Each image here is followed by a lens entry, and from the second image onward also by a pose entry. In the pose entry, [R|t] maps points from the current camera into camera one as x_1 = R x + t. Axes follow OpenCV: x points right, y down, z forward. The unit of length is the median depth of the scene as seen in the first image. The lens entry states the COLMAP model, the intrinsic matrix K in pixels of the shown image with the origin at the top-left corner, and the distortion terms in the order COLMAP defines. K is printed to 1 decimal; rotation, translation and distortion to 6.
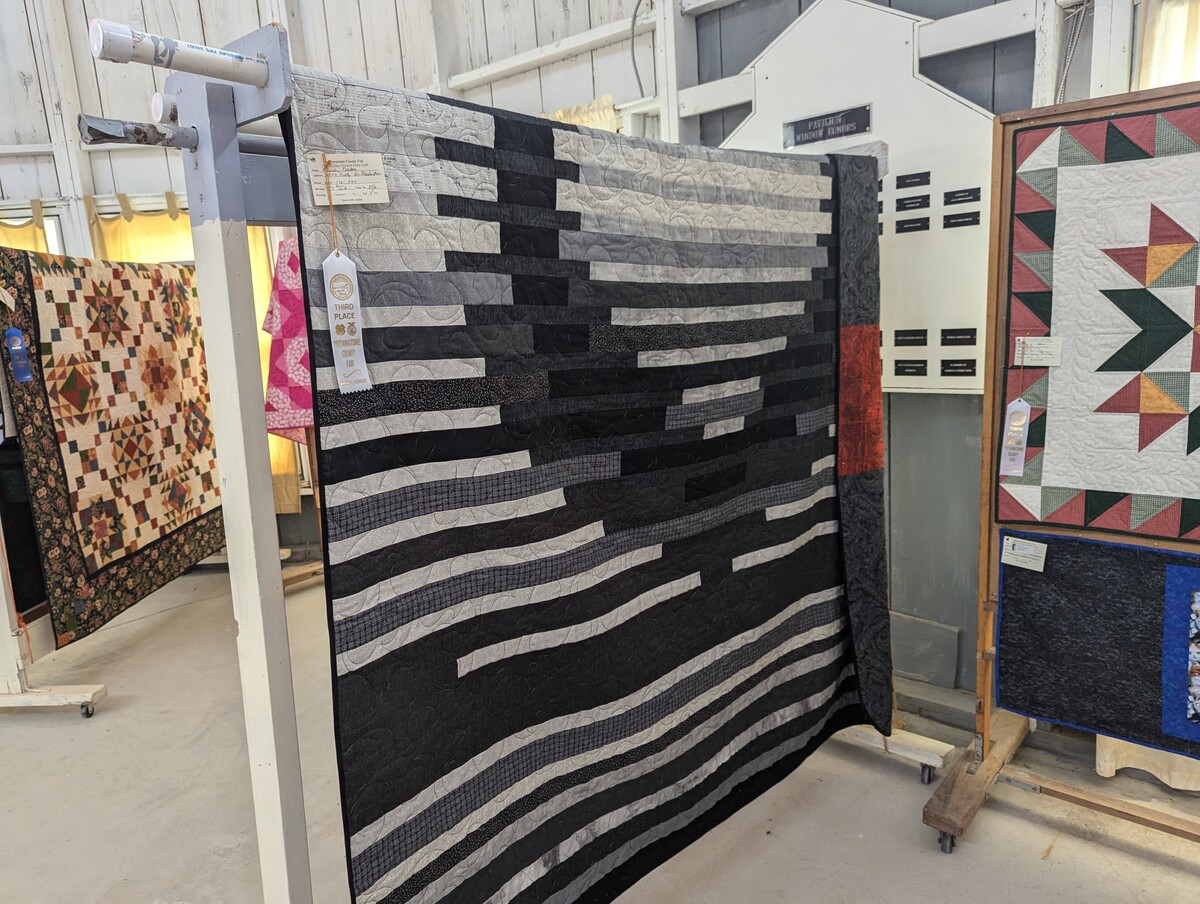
lens RADIAL K [[846.7, 0, 600.1], [0, 846.7, 453.3], [0, 0, 1]] dist [0.010005, 0.000428]
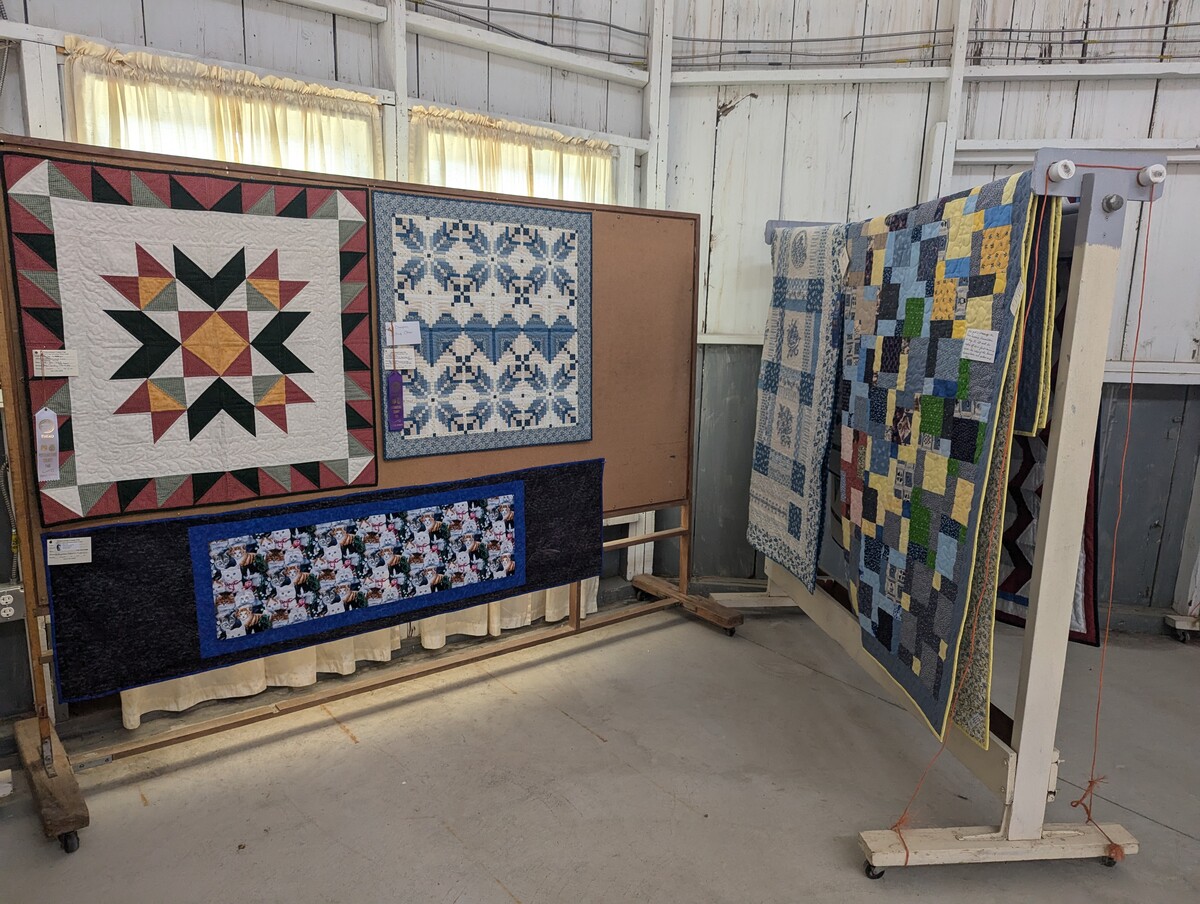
lens RADIAL K [[846.7, 0, 599.4], [0, 846.7, 457.2], [0, 0, 1]] dist [0.010005, 0.000428]
pose [[0.190918, -0.117255, 0.974578, -0.436439], [0.138092, 0.986175, 0.091598, -0.005218], [-0.971844, 0.117094, 0.204470, 0.120143]]
